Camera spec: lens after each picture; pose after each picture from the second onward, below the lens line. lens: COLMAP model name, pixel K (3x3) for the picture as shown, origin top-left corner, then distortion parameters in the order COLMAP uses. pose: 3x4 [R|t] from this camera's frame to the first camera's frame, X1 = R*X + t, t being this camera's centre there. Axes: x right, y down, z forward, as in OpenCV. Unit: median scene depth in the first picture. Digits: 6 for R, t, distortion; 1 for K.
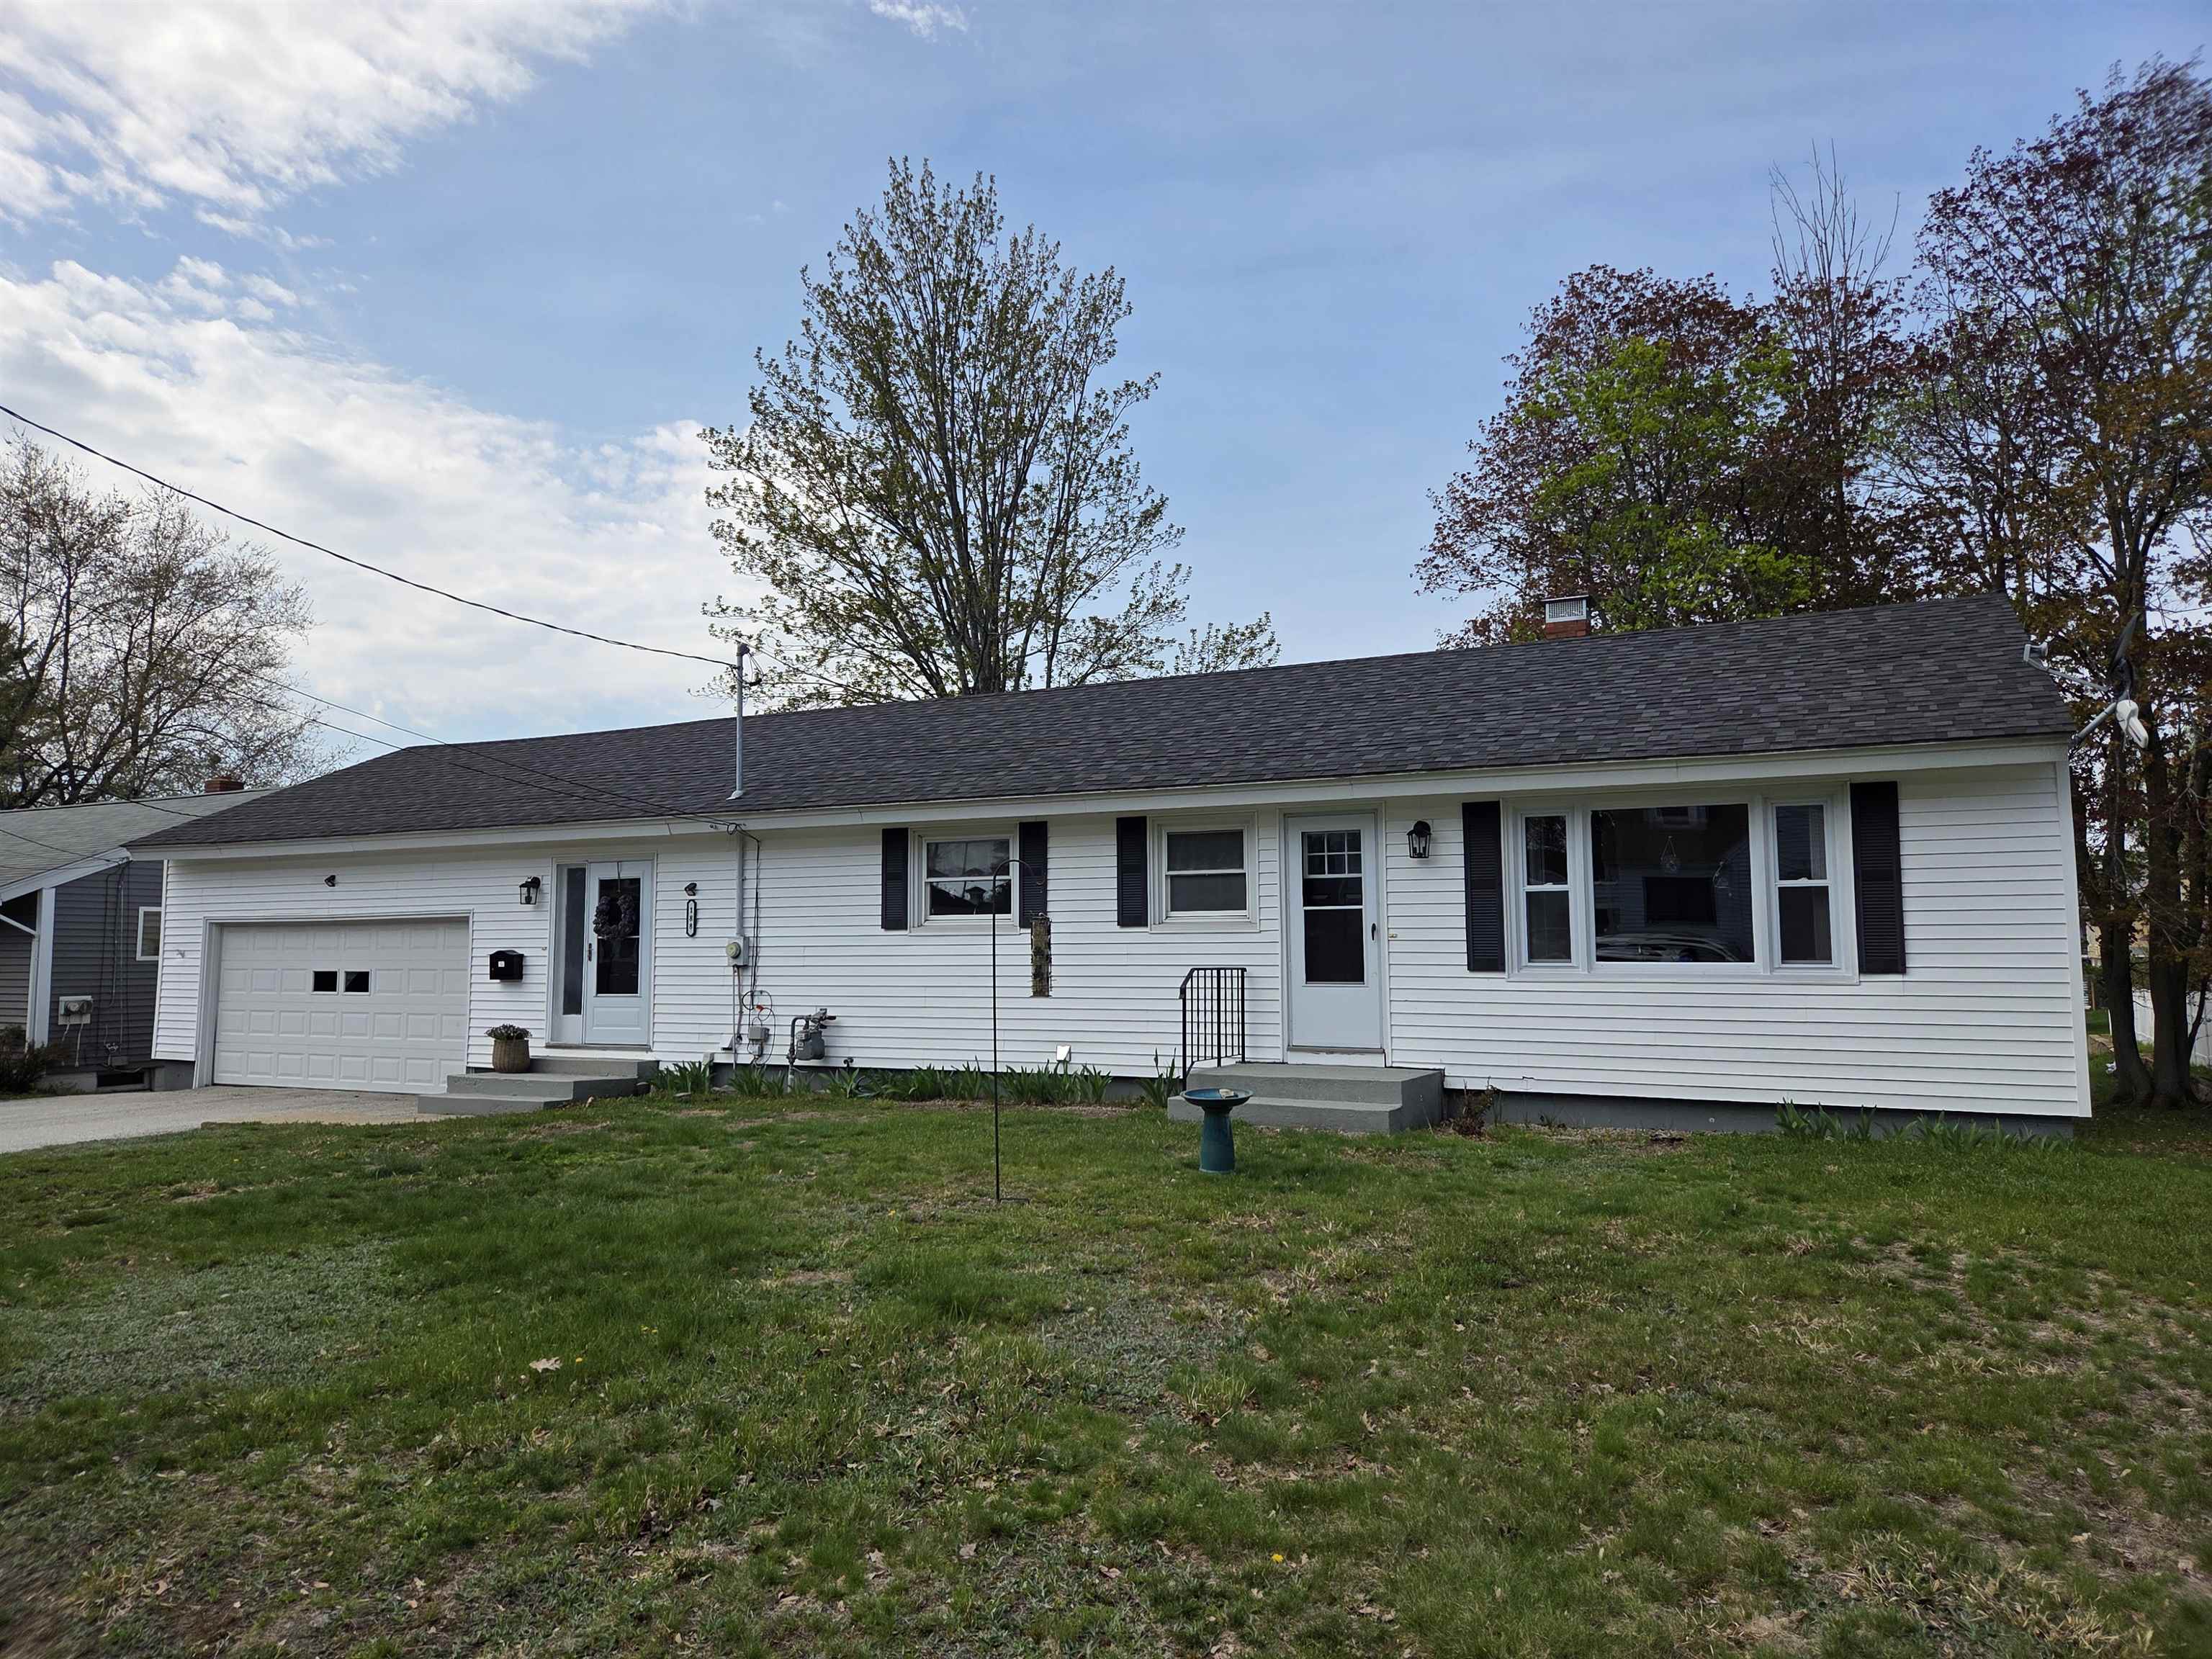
lens RADIAL K [[1470.1, 0, 1106.9], [0, 1470.1, 828.3], [0, 0, 1]] dist [0.006879, -0.002206]
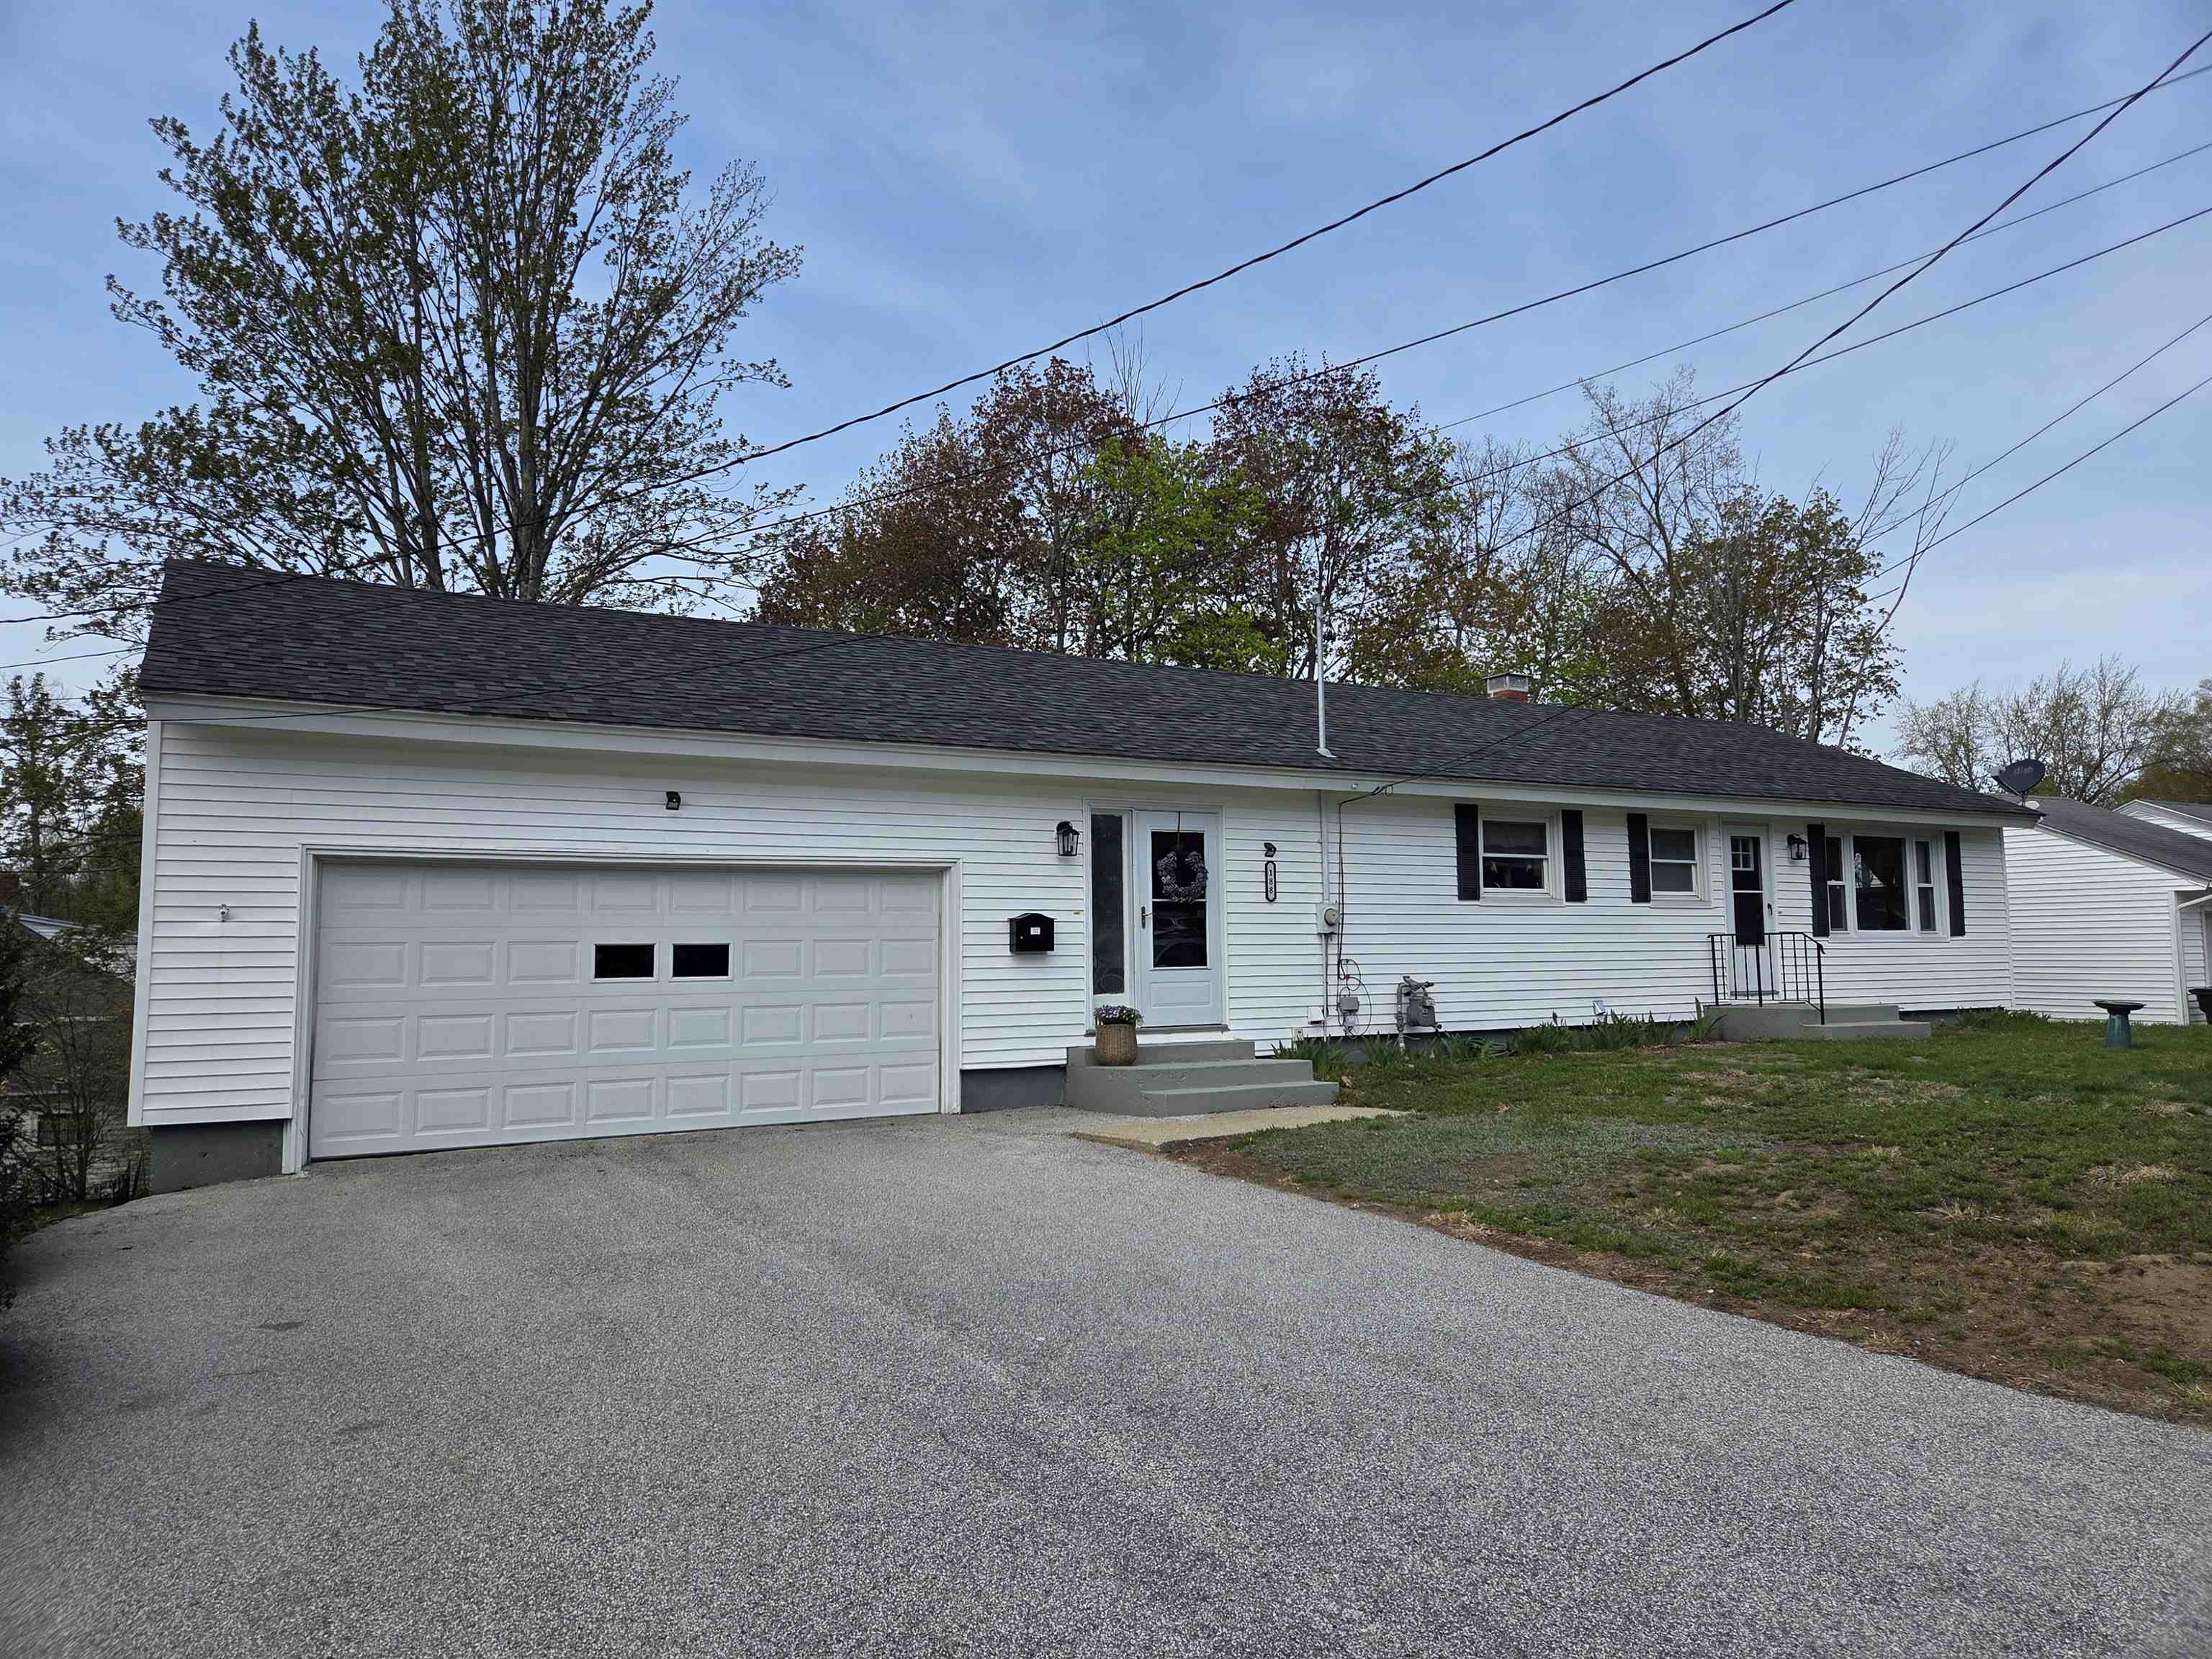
lens RADIAL K [[1470.1, 0, 1107.1], [0, 1470.1, 827.2], [0, 0, 1]] dist [0.006879, -0.002206]
pose [[0.573888, 0.070283, 0.815912, -1.153915], [-0.060823, 0.997217, -0.043120, 0.077994], [-0.816672, -0.024881, 0.576566, 0.599709]]
